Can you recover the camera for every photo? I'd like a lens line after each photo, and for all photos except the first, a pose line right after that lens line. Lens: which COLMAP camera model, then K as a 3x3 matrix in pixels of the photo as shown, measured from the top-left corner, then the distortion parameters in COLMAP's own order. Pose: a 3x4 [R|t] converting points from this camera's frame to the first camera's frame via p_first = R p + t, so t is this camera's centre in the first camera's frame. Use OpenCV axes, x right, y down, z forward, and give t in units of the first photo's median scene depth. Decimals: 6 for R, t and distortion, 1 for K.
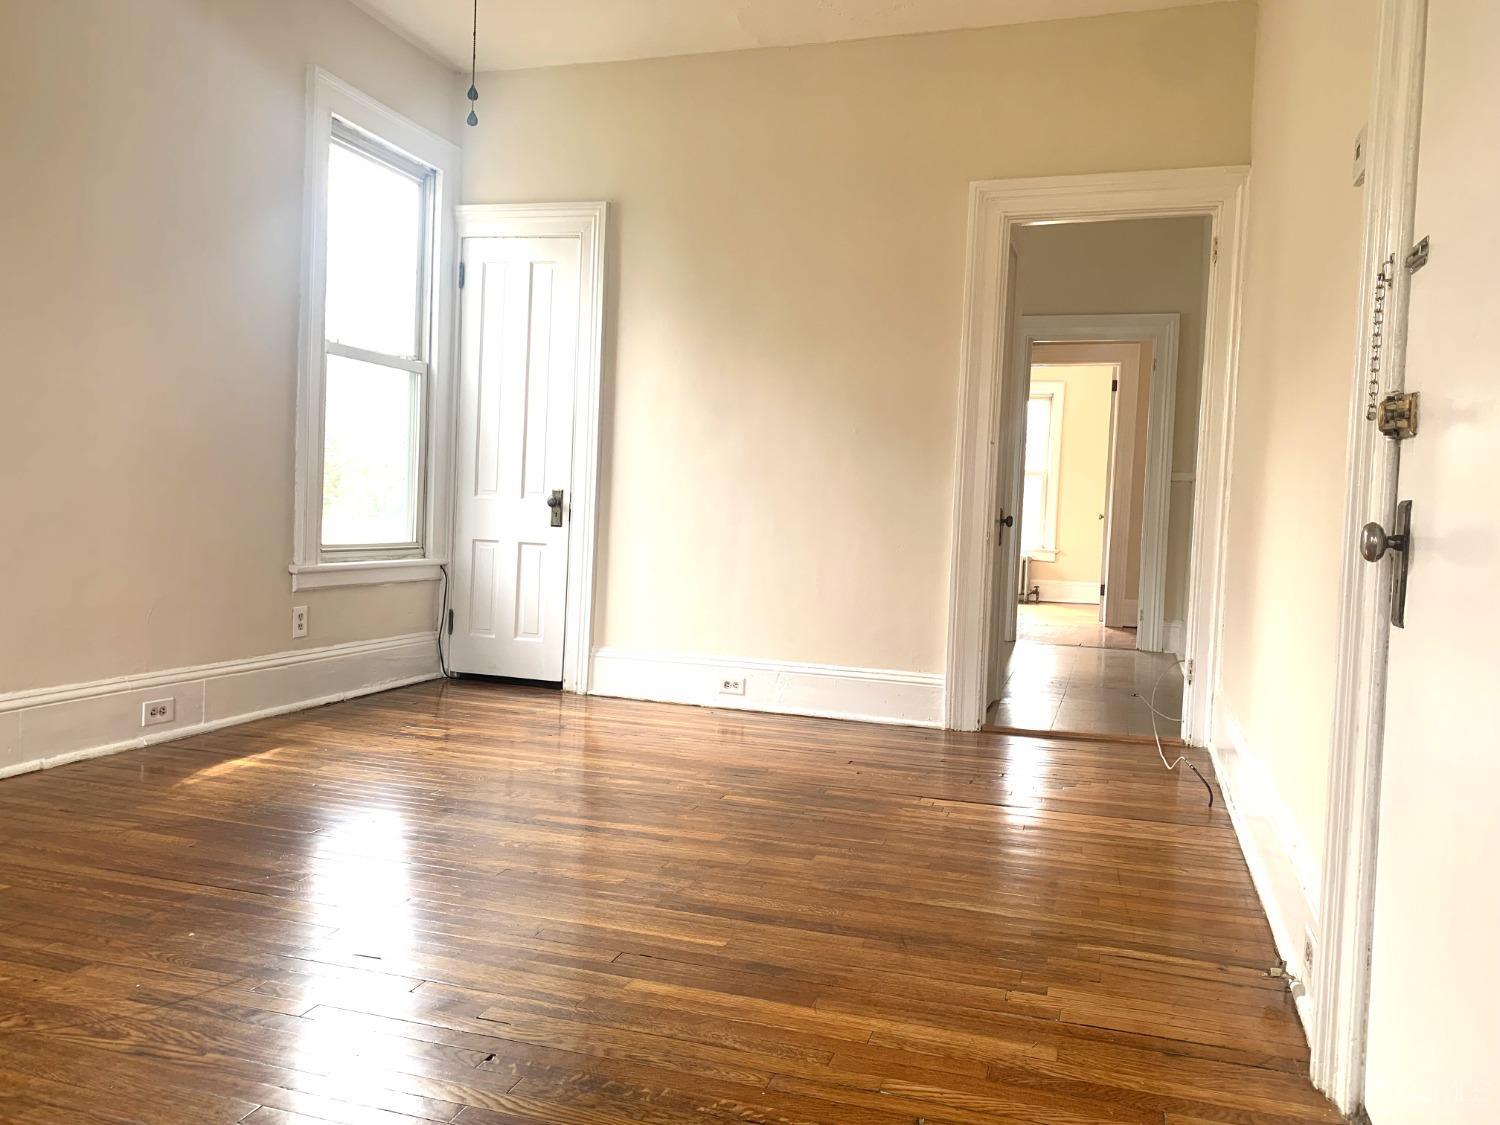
lens RADIAL K [[1158.1, 0, 754.7], [0, 1158.1, 558.3], [0, 0, 1]] dist [0.014097, -0.016633]
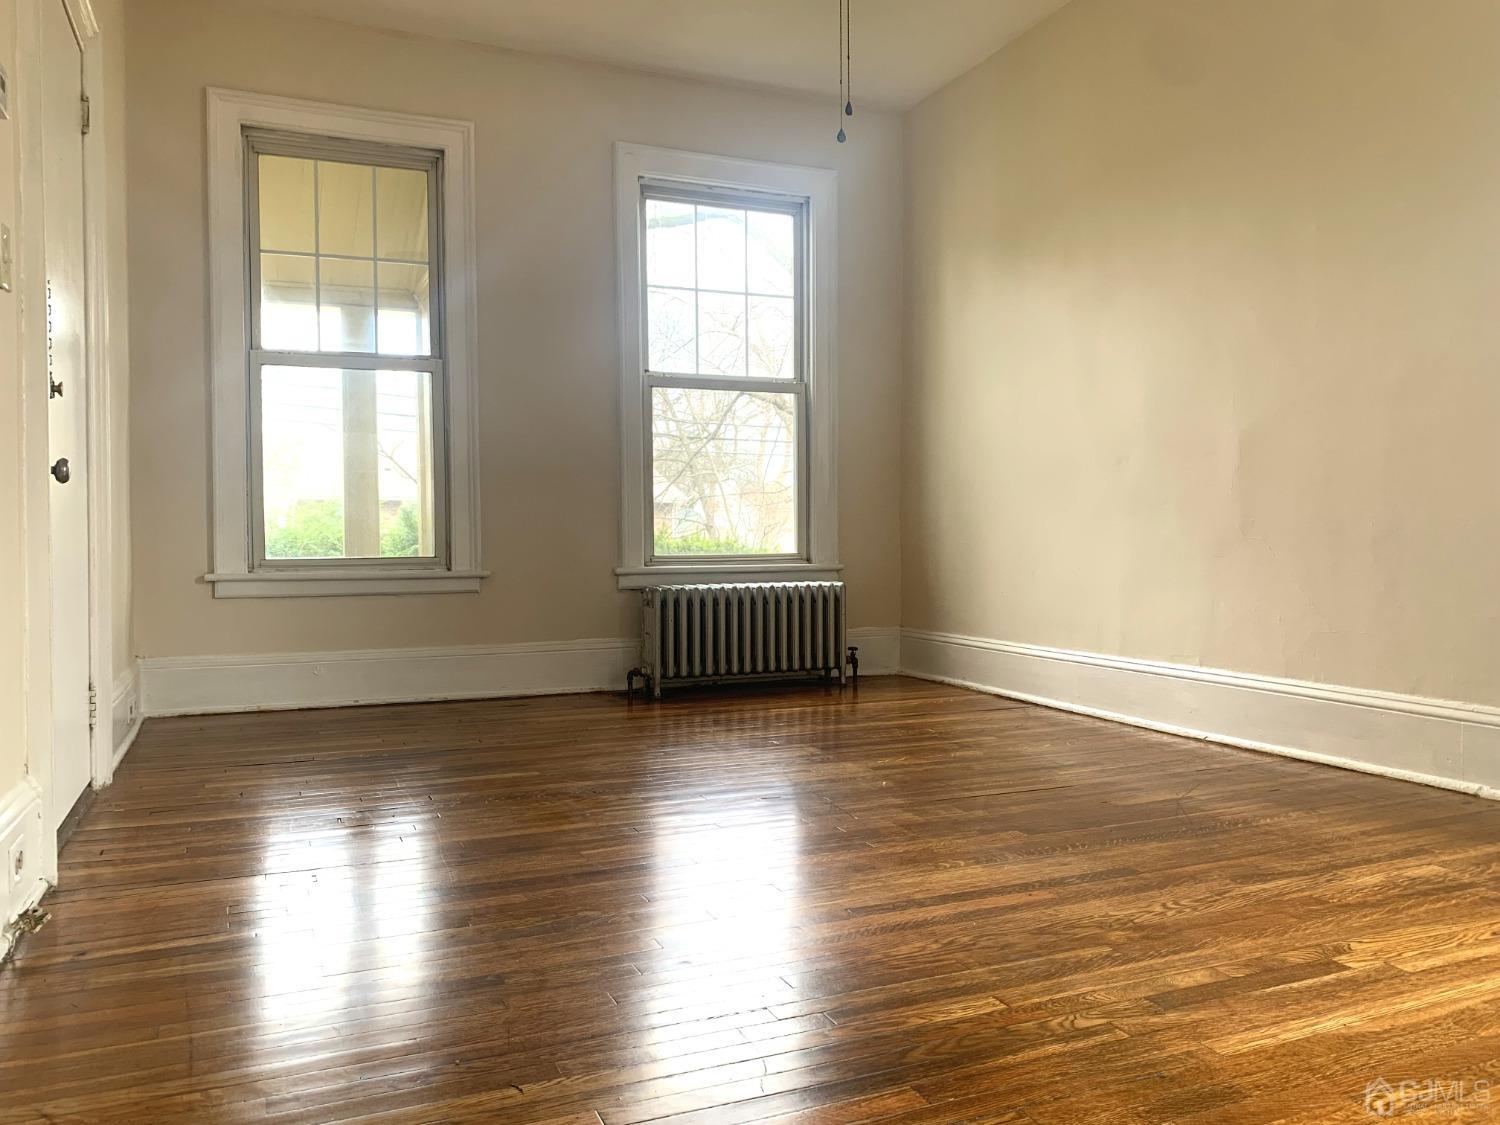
lens RADIAL K [[1158.1, 0, 753.5], [0, 1158.1, 563.8], [0, 0, 1]] dist [0.014097, -0.016633]
pose [[-0.758084, -0.016878, -0.651939, 0.447476], [-0.059024, 0.997338, 0.042815, -0.002571], [0.649481, 0.070938, -0.757062, 1.483967]]
